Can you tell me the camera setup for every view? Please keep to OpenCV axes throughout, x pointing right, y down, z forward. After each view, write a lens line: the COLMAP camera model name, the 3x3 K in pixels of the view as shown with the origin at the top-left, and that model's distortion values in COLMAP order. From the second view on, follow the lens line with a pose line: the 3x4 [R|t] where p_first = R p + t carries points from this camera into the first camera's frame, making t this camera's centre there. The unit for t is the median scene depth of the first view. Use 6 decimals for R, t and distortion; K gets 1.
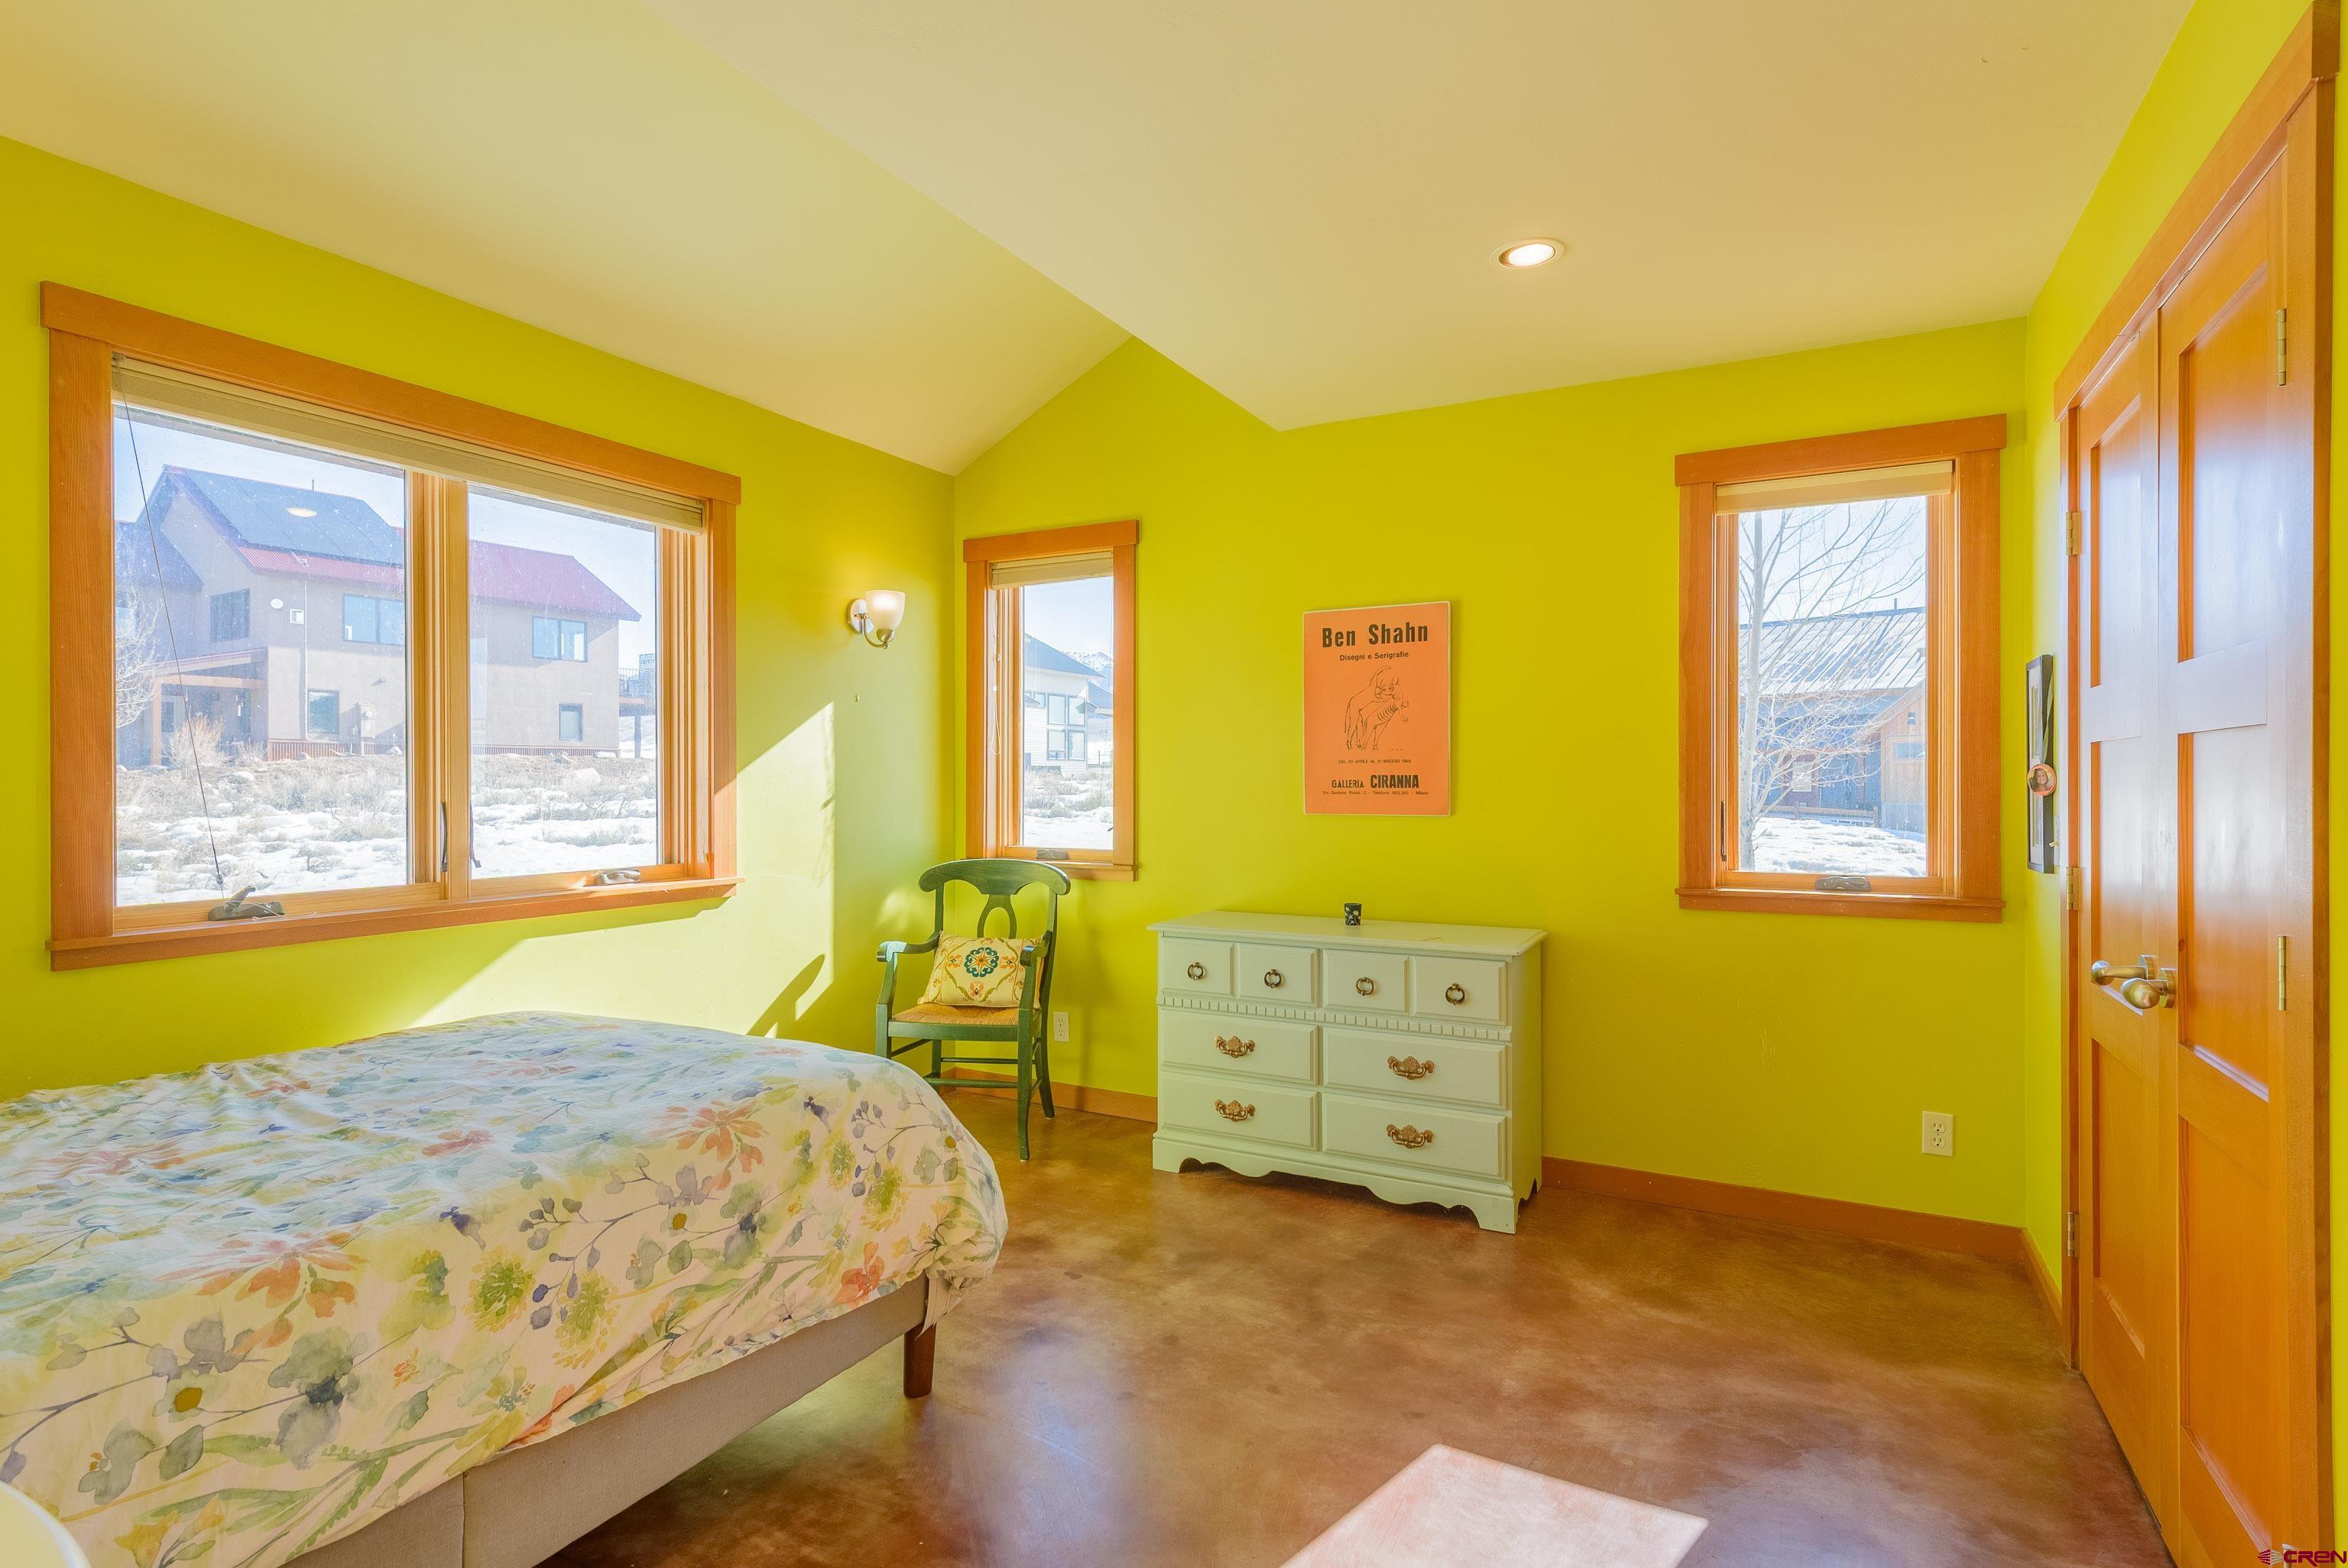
lens RADIAL K [[1162.9, 0, 1181.0], [0, 1162.9, 790.4], [0, 0, 1]] dist [0.002020, -0.000618]
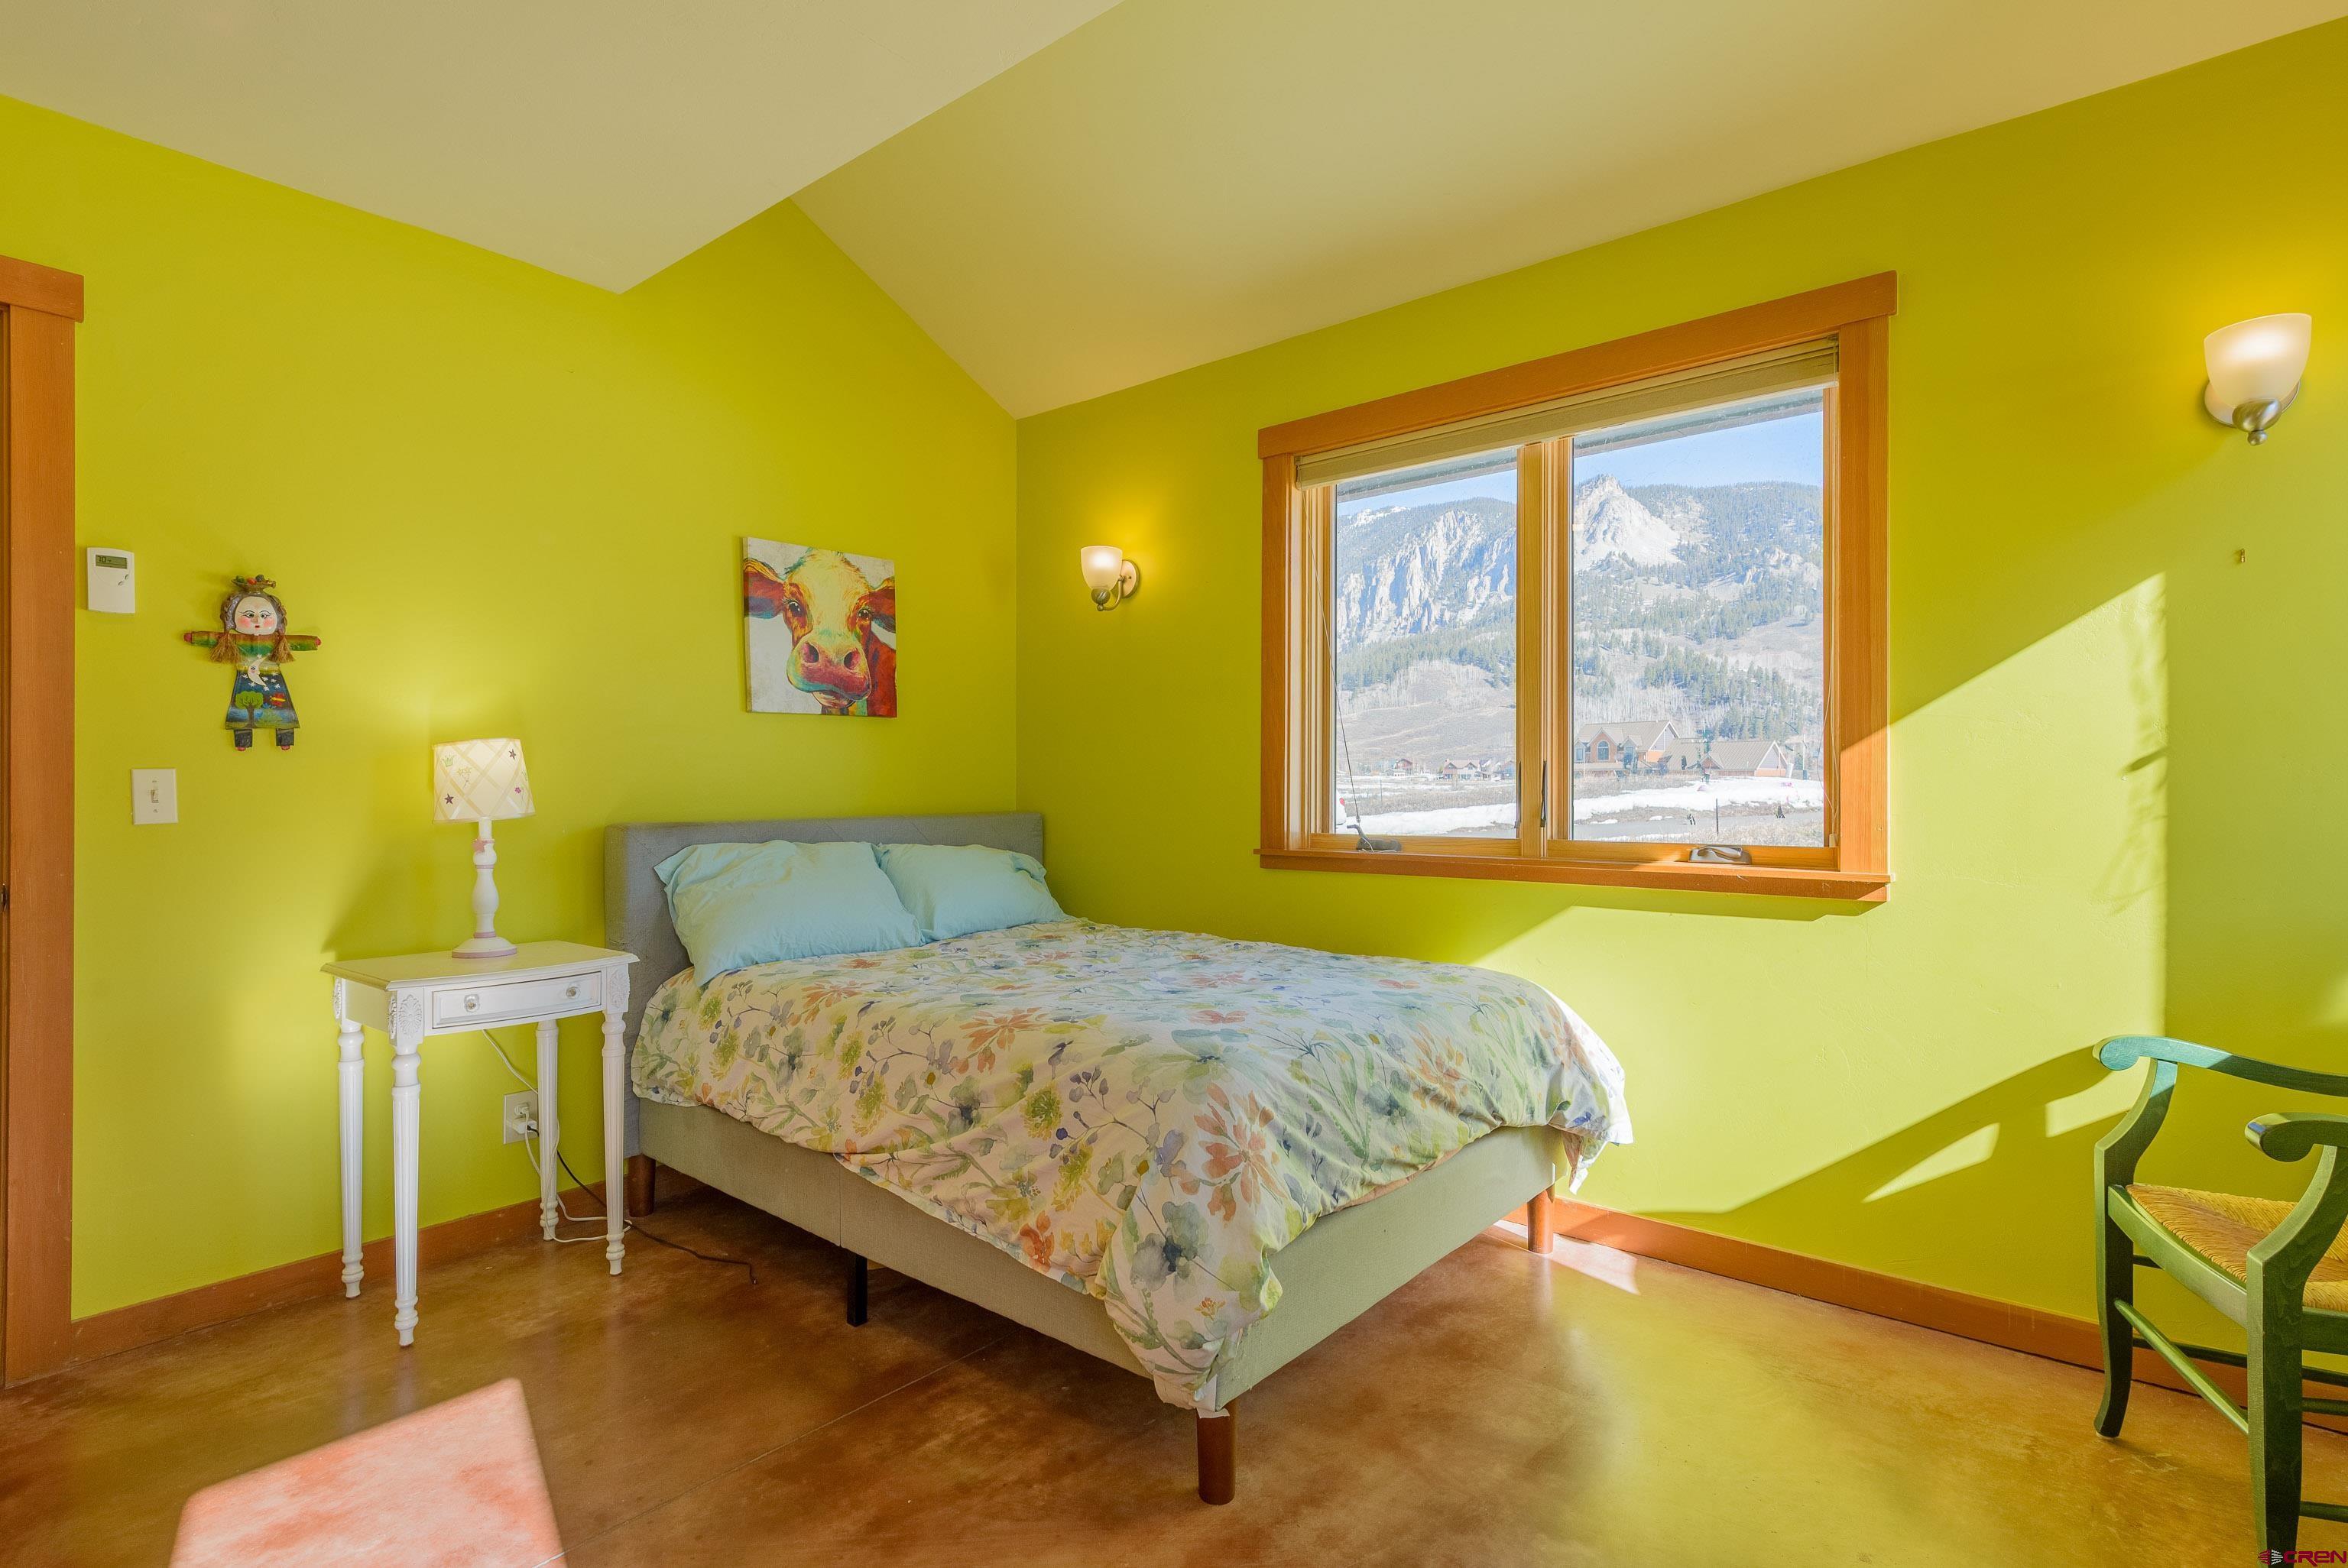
lens RADIAL K [[1162.9, 0, 1198.9], [0, 1162.9, 792.0], [0, 0, 1]] dist [0.002020, -0.000618]
pose [[-0.202746, 0.002057, -0.979229, 0.536775], [-0.009973, 0.999942, 0.004165, 0.044337], [0.979180, 0.010610, -0.202714, 1.142675]]
